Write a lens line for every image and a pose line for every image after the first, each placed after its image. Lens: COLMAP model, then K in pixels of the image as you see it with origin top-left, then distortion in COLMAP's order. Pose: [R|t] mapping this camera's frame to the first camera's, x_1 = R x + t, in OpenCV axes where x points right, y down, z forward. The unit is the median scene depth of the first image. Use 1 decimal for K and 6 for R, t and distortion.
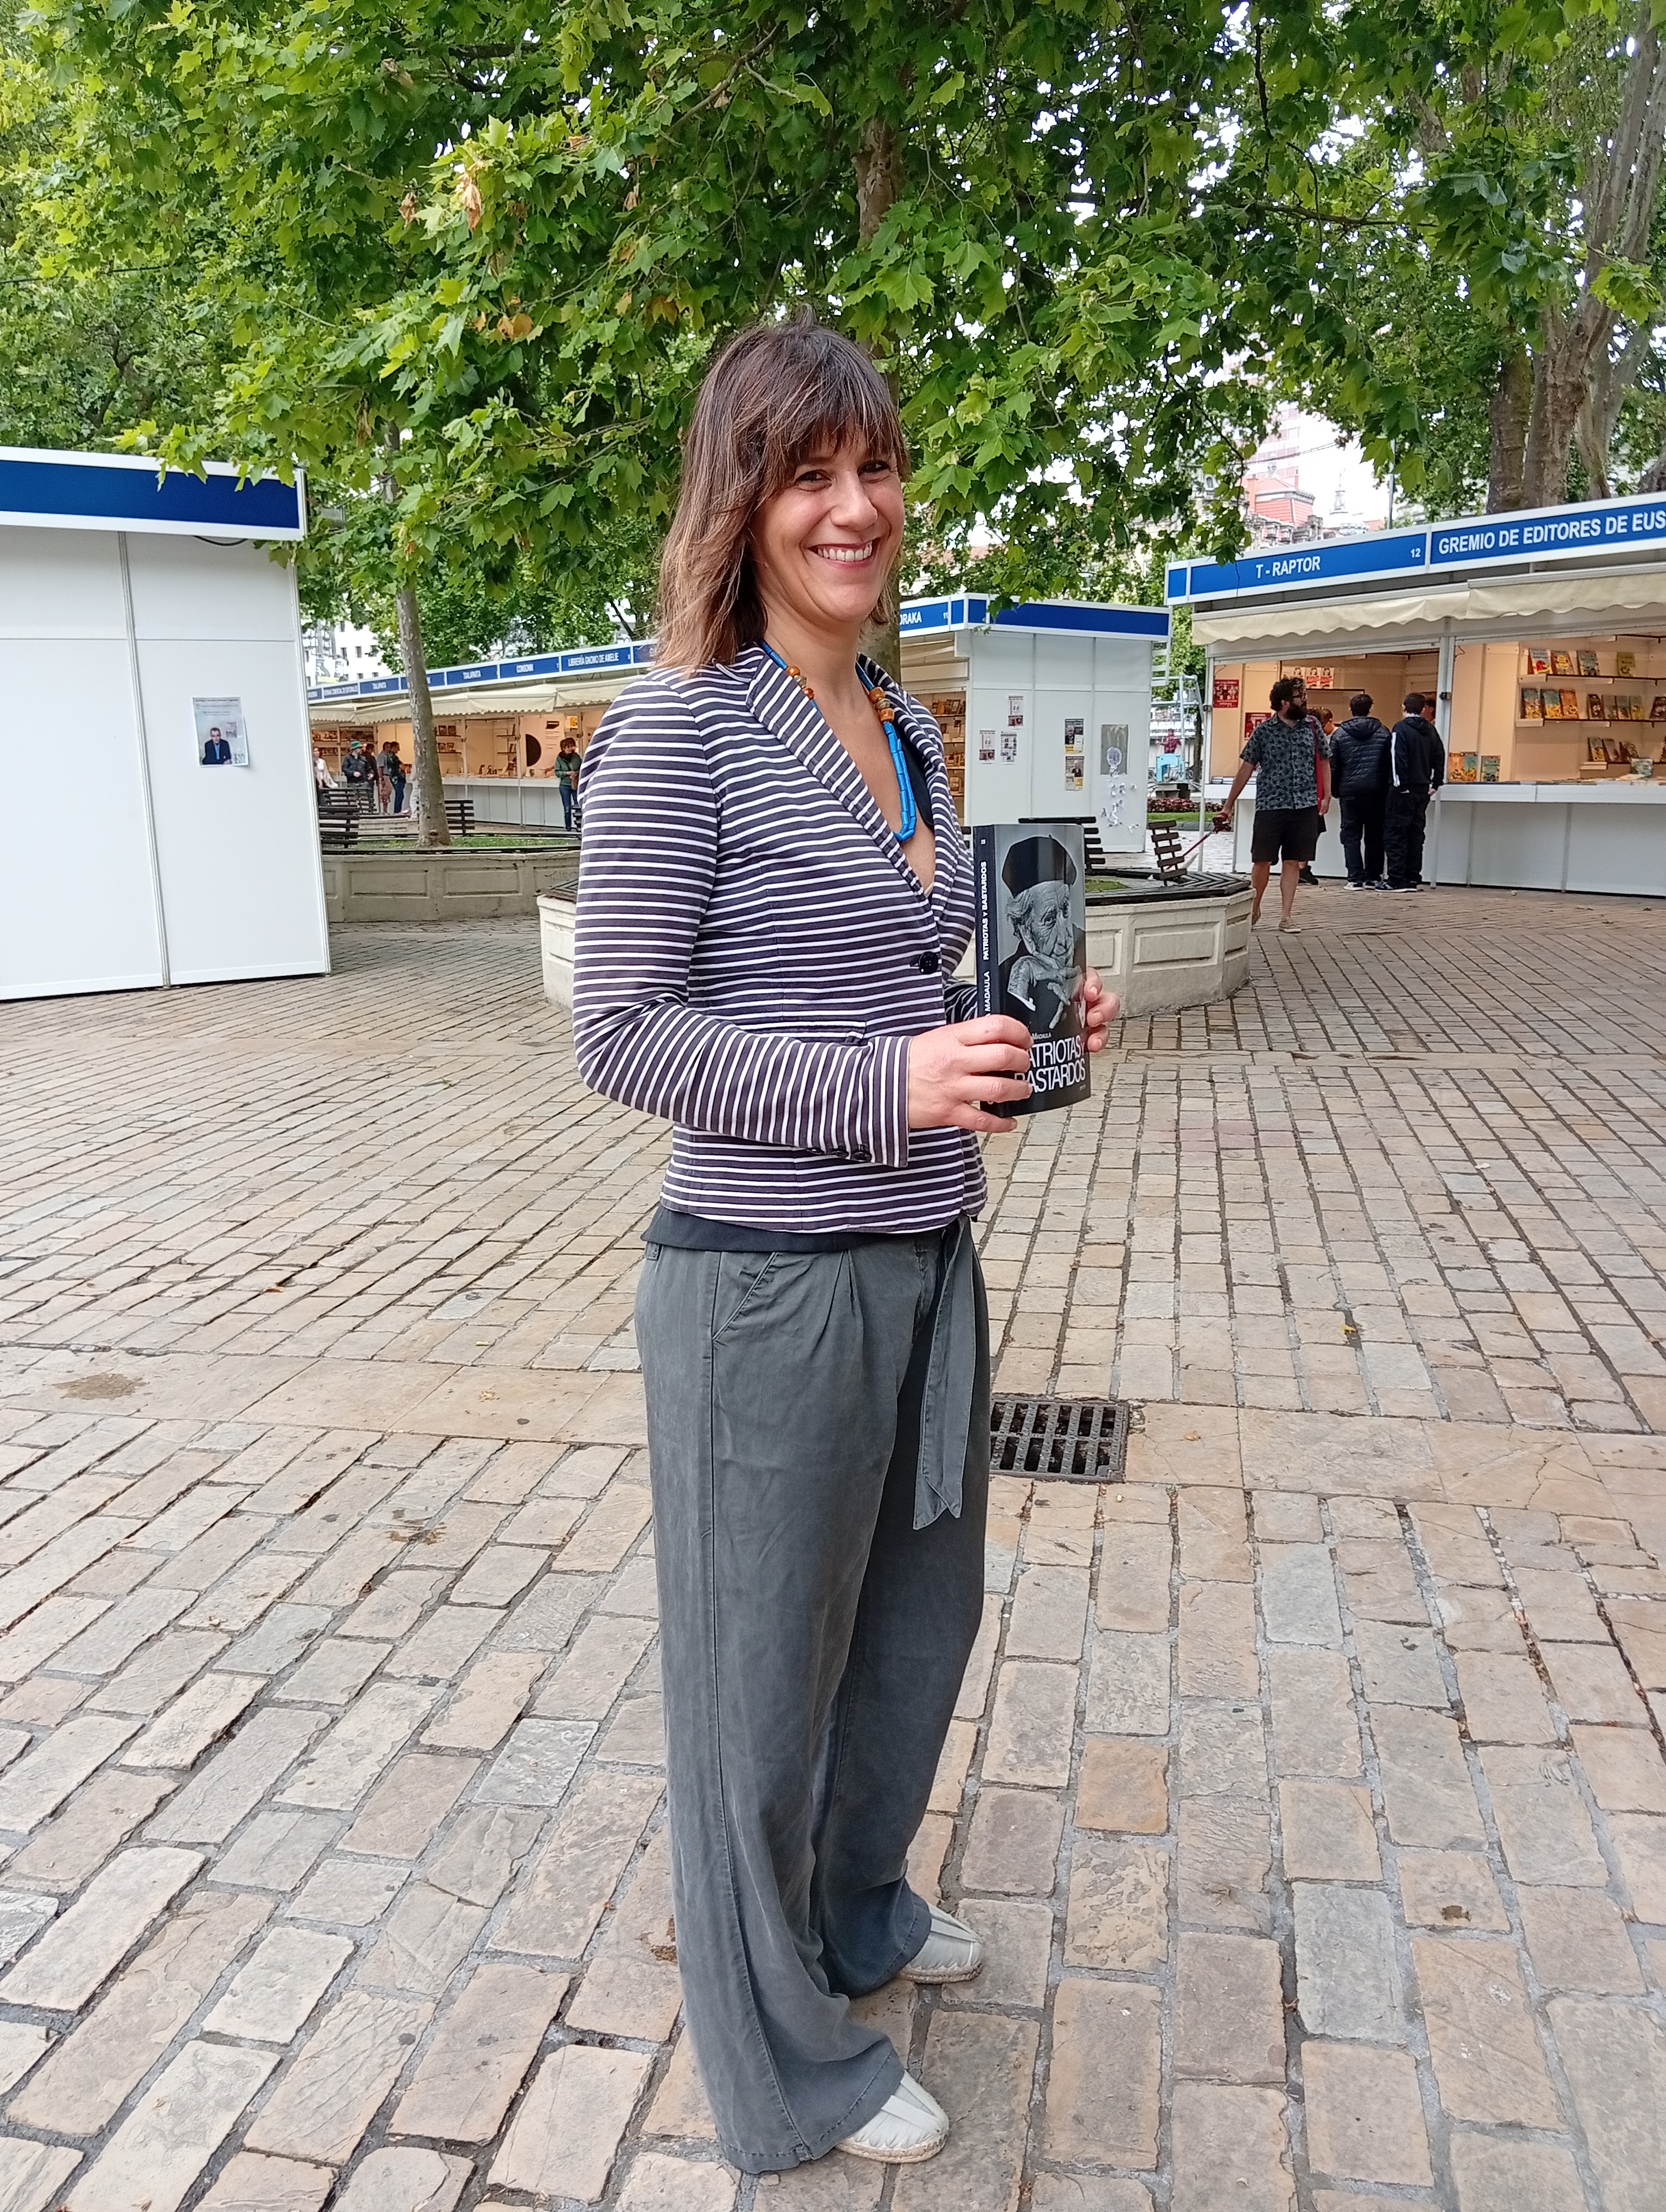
lens RADIAL K [[1674.8, 0, 833.0], [0, 1674.8, 1106.0], [0, 0, 1]] dist [0.037631, -0.009062]
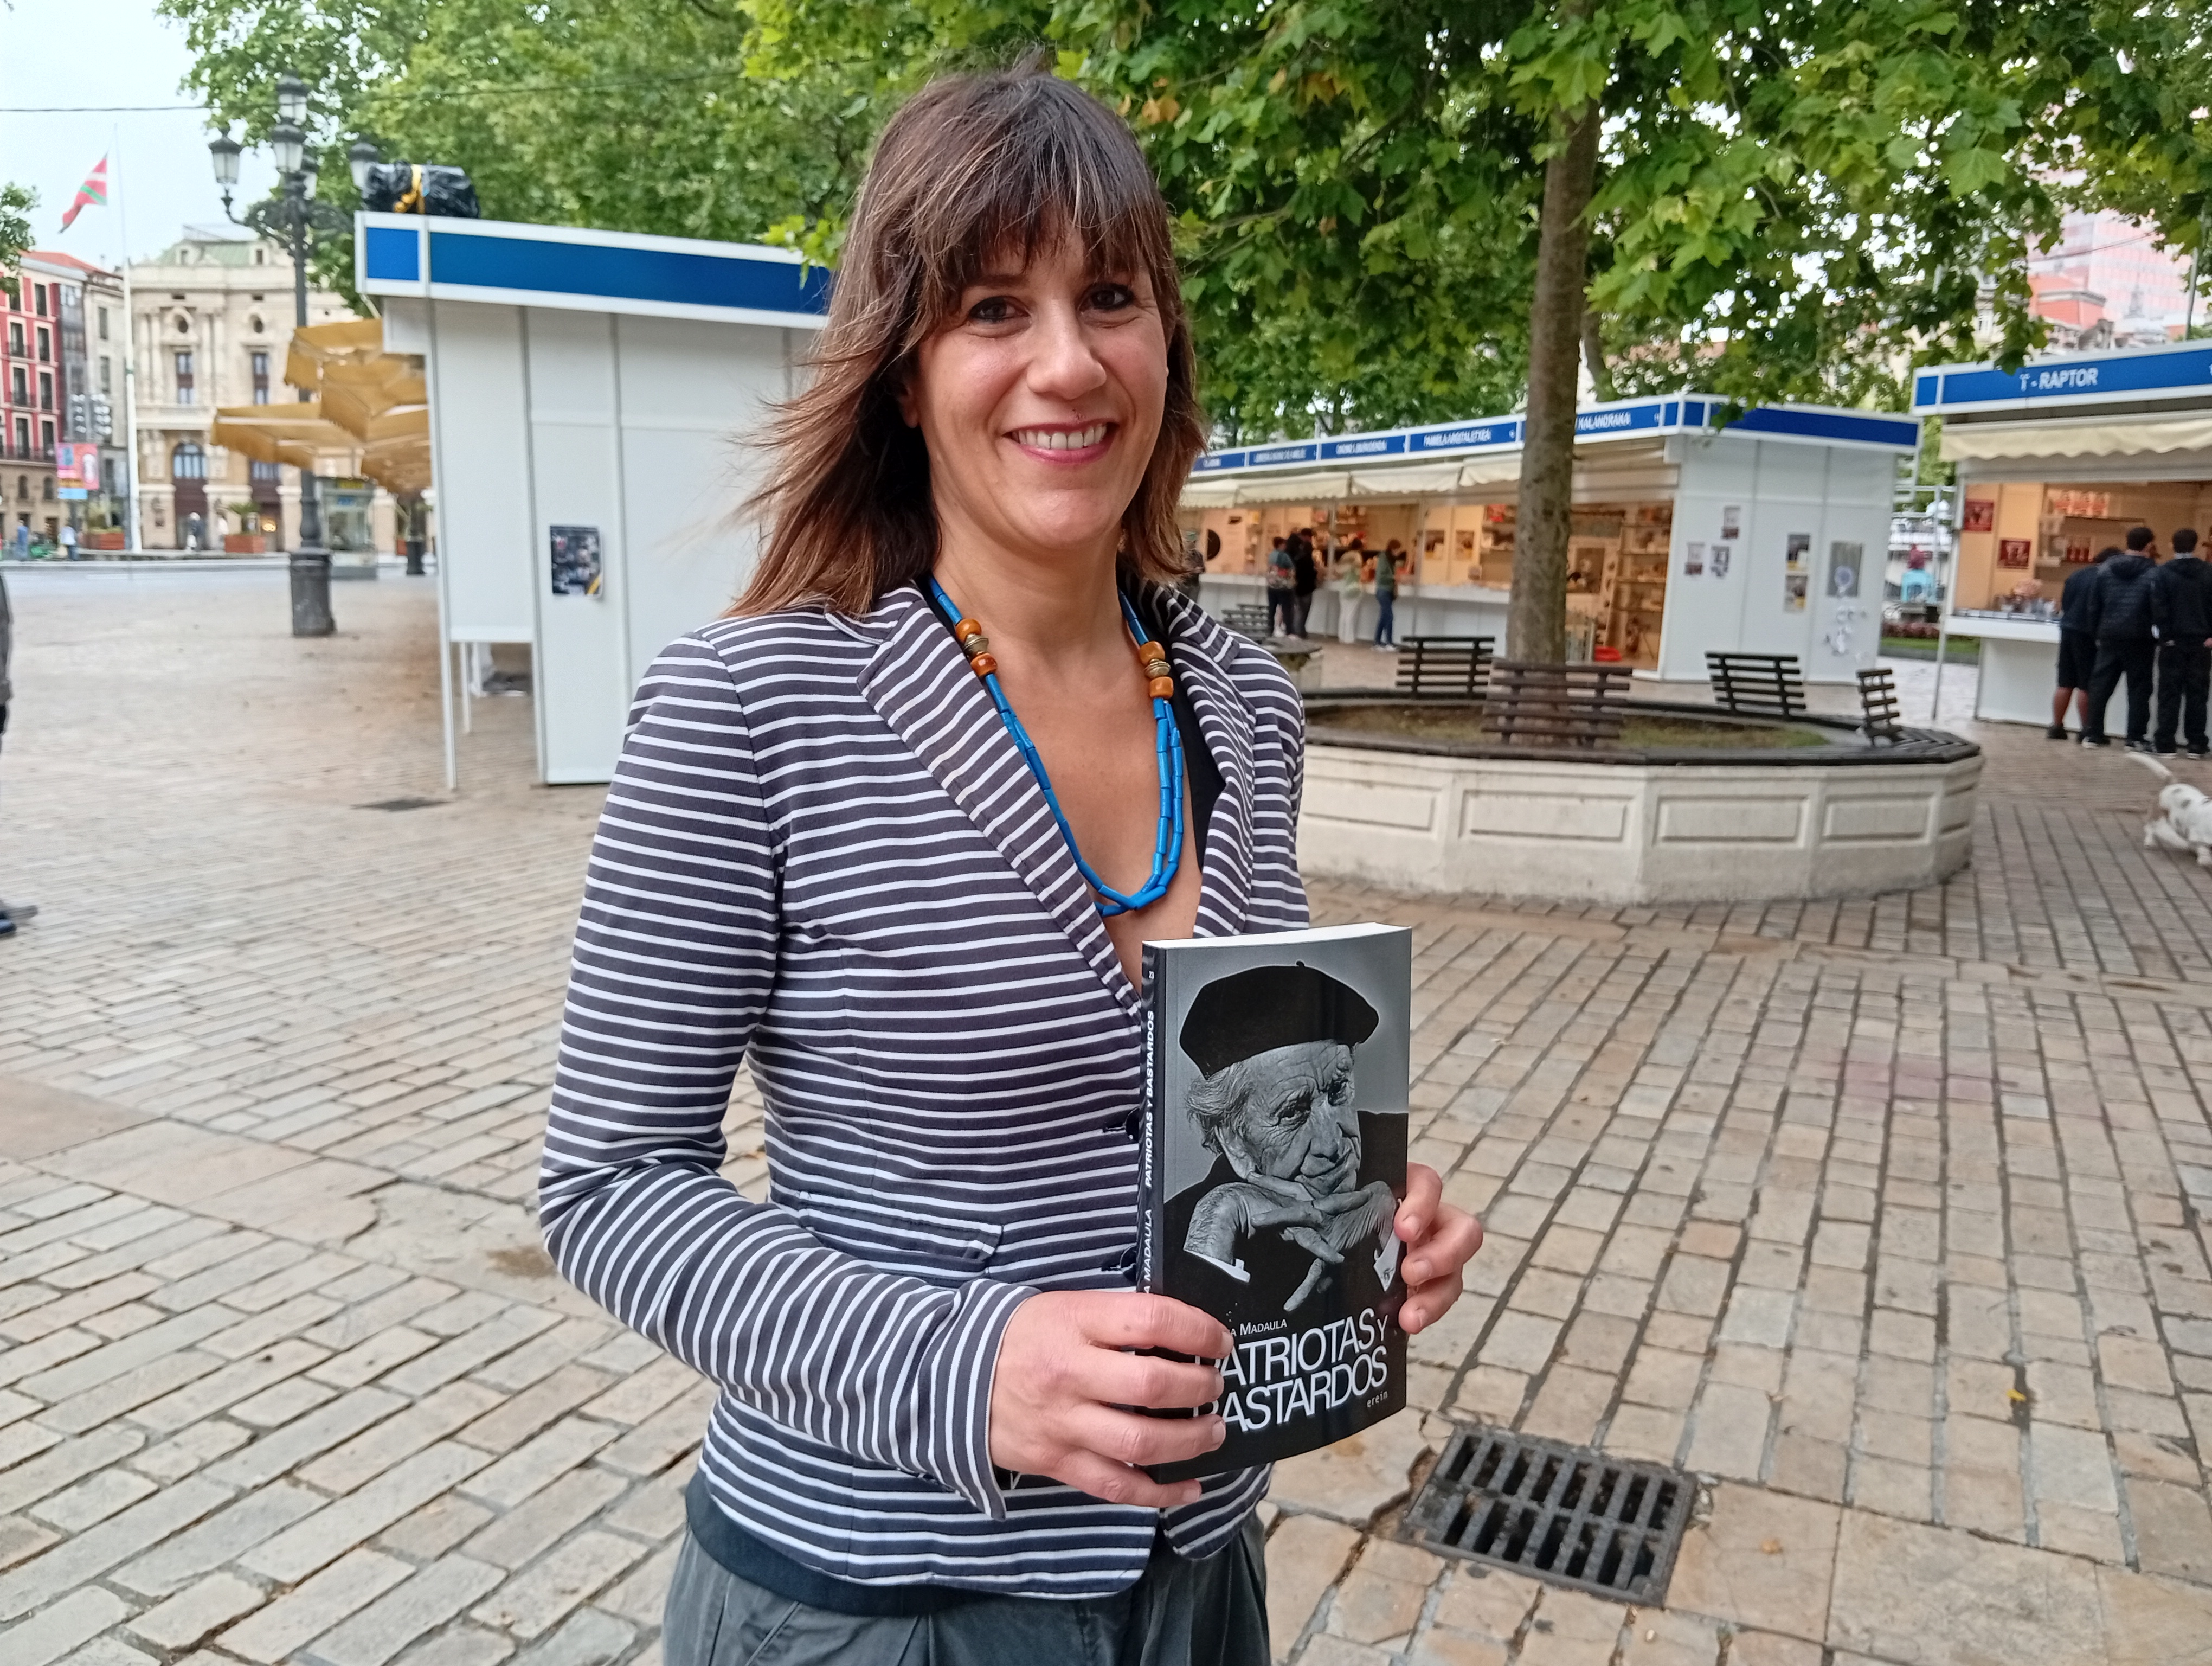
lens RADIAL K [[1760.9, 0, 1111.1], [0, 1760.9, 866.5], [0, 0, 1]] dist [0.029963, -0.143776]
pose [[0.972474, 0.082258, -0.218008, 0.050281], [-0.088137, 0.995957, -0.017360, -0.046584], [0.215699, 0.036096, 0.975792, 0.109931]]
